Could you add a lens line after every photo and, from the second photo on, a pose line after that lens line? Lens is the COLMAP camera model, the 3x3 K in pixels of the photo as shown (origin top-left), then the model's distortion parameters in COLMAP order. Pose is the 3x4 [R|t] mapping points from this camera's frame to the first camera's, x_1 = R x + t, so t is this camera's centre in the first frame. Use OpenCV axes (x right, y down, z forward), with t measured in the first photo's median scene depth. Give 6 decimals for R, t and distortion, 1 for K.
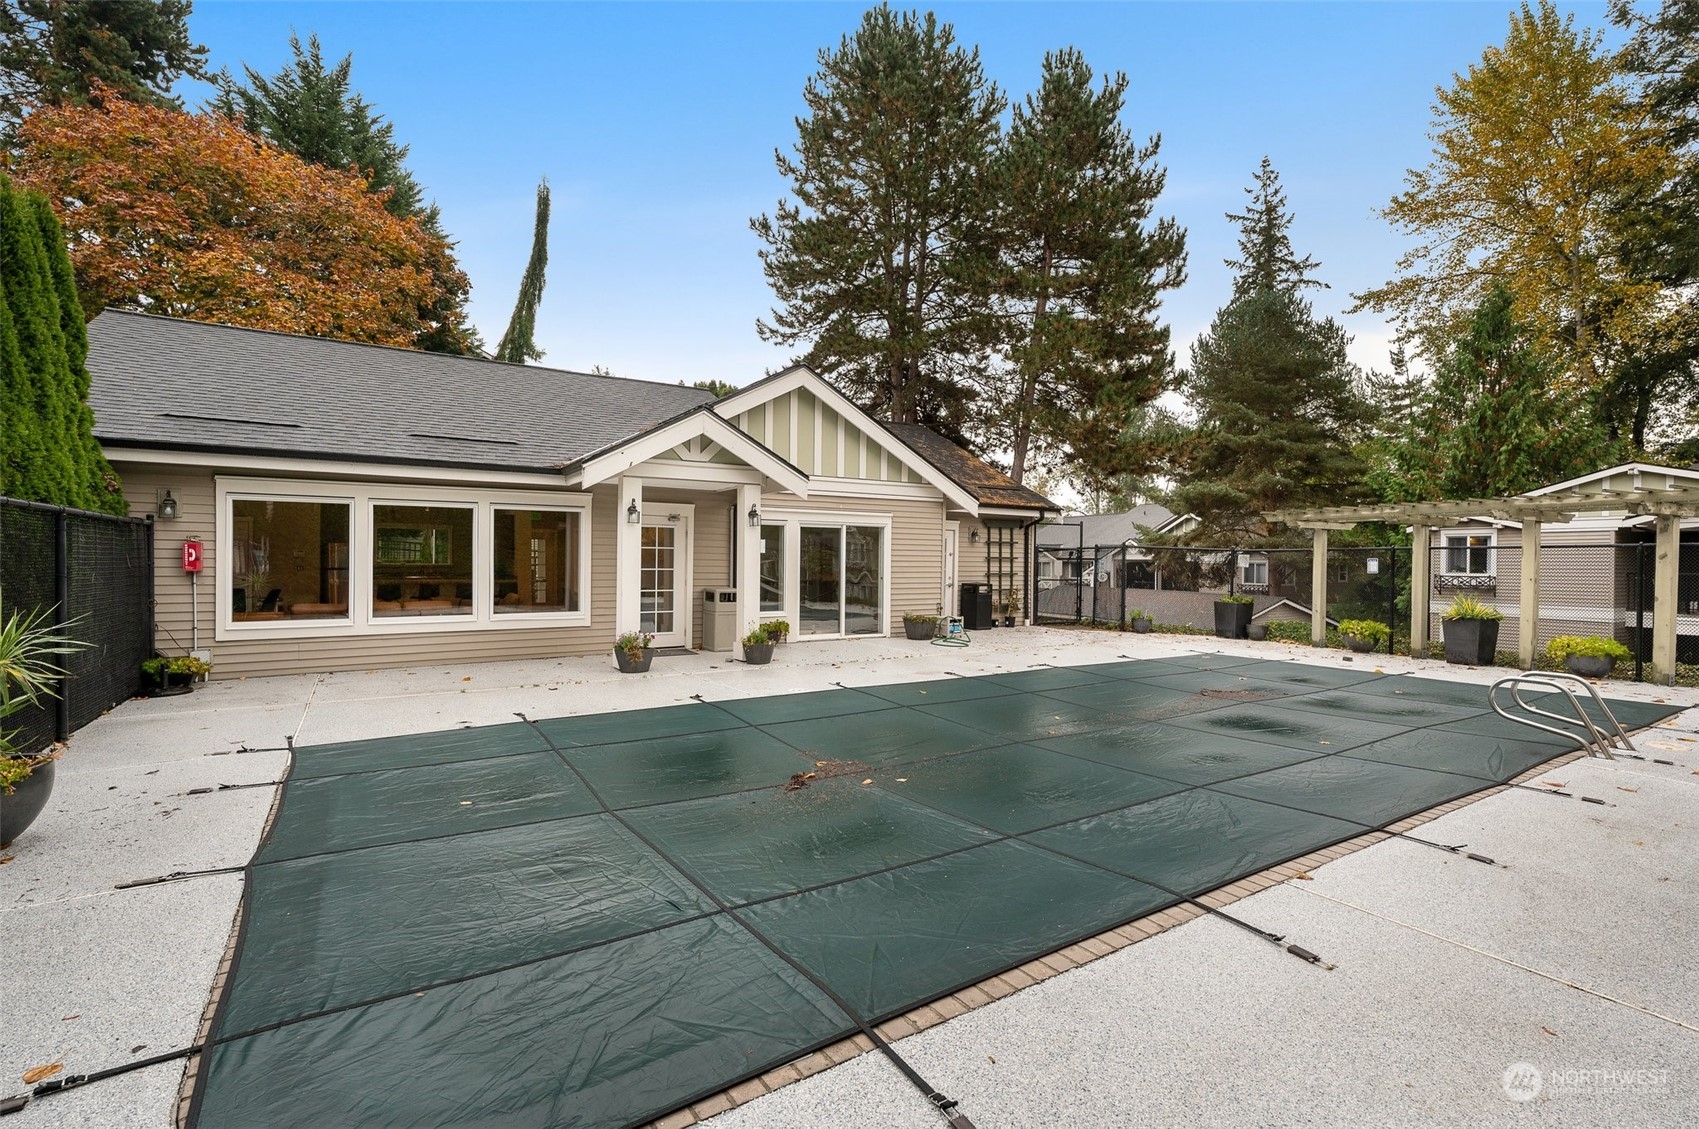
lens RADIAL K [[762.4, 0, 858.2], [0, 762.4, 574.1], [0, 0, 1]] dist [0.000274, -0.001382]
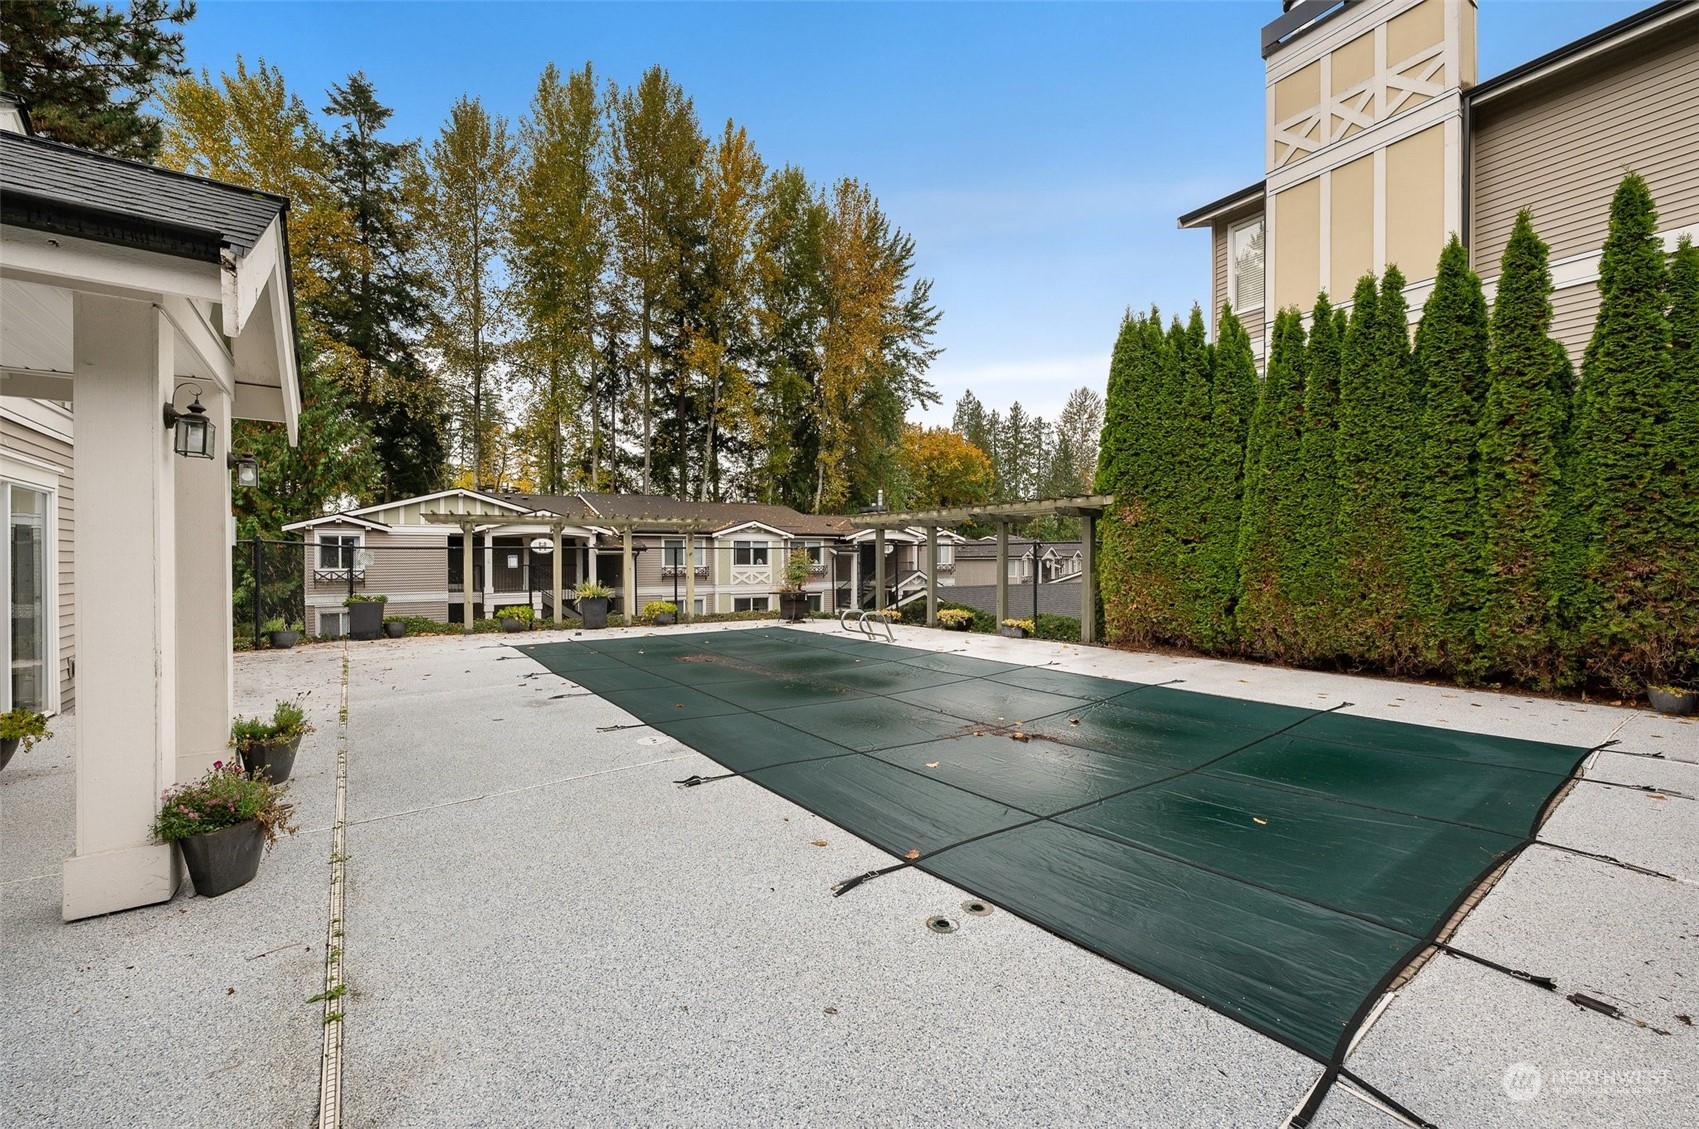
lens RADIAL K [[675.4, 0, 856.1], [0, 675.4, 562.5], [0, 0, 1]] dist [0.000233, 0.001103]
pose [[-0.068593, -0.017716, 0.997487, -0.274963], [0.010817, 0.999770, 0.018500, -0.020124], [-0.997586, 0.012059, -0.068386, 0.290533]]
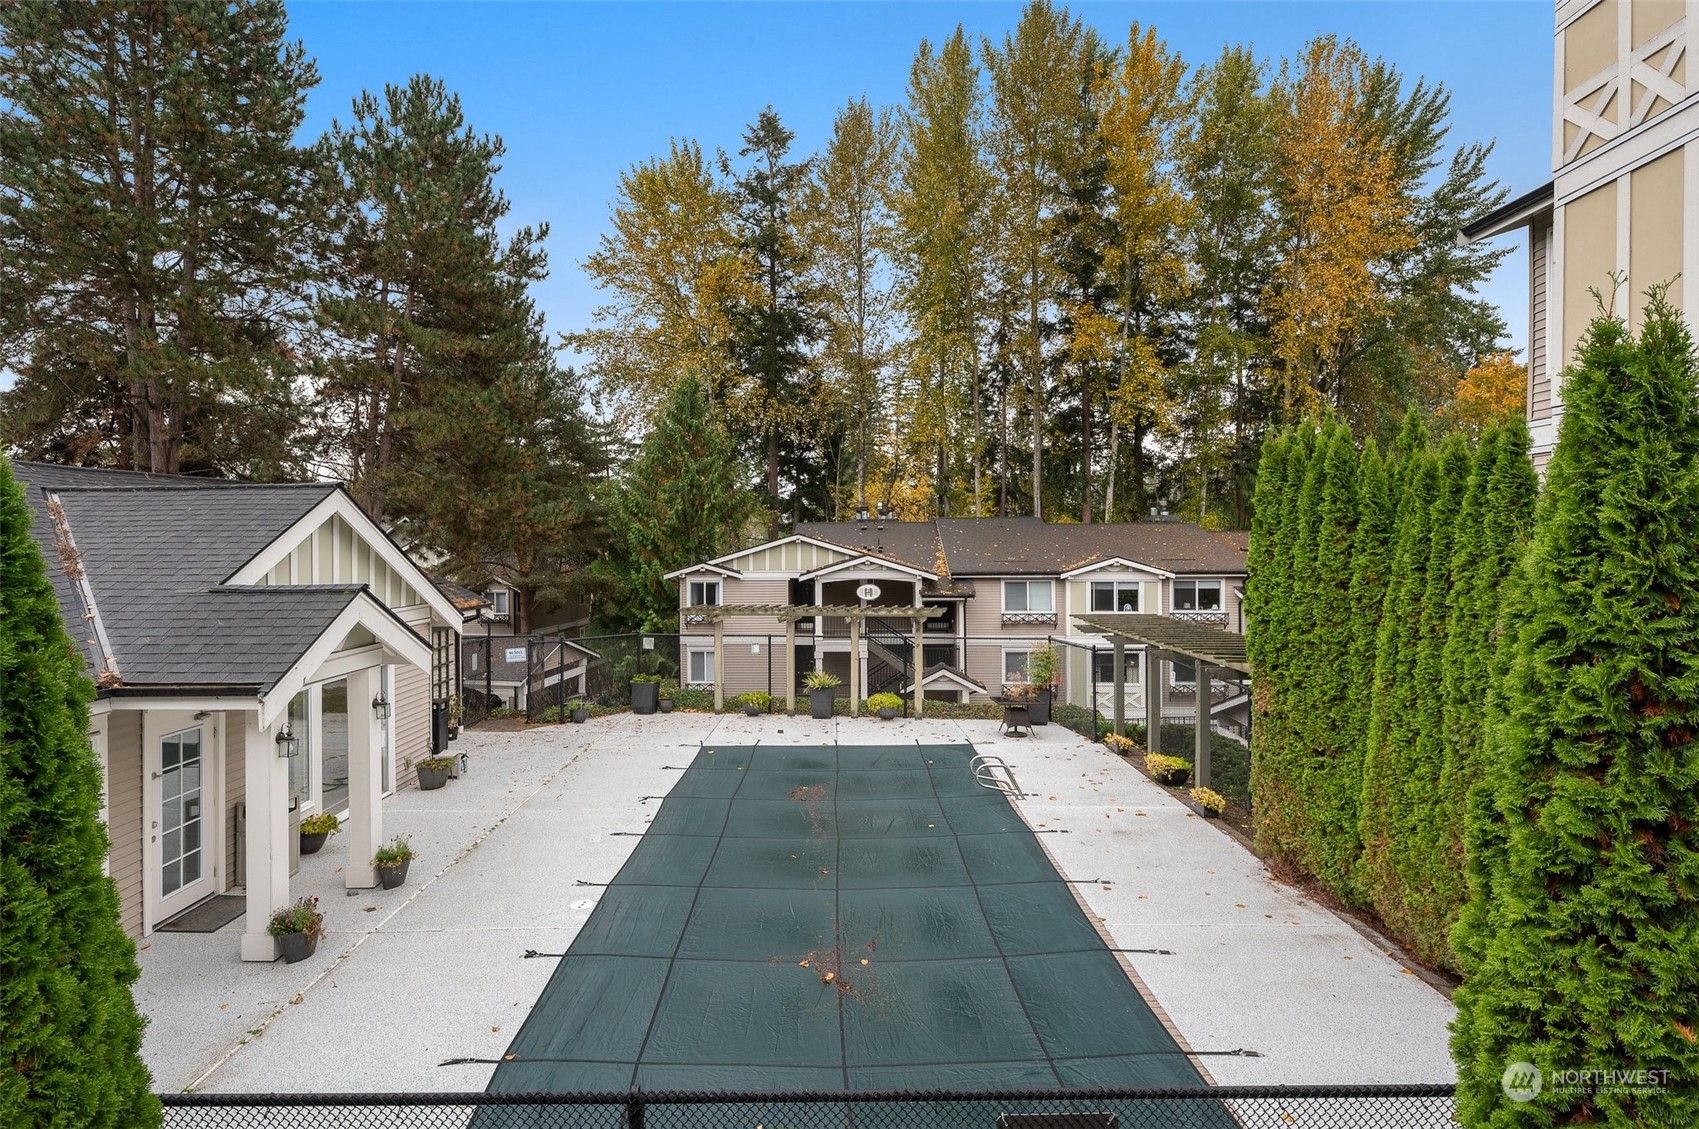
lens RADIAL K [[865.1, 0, 837.8], [0, 865.1, 556.0], [0, 0, 1]] dist [-0.000375, -0.000619]
pose [[0.525543, -0.023213, 0.850450, -0.313606], [0.014523, 0.999727, 0.018313, -0.117023], [-0.850643, 0.002727, 0.525736, 0.048672]]
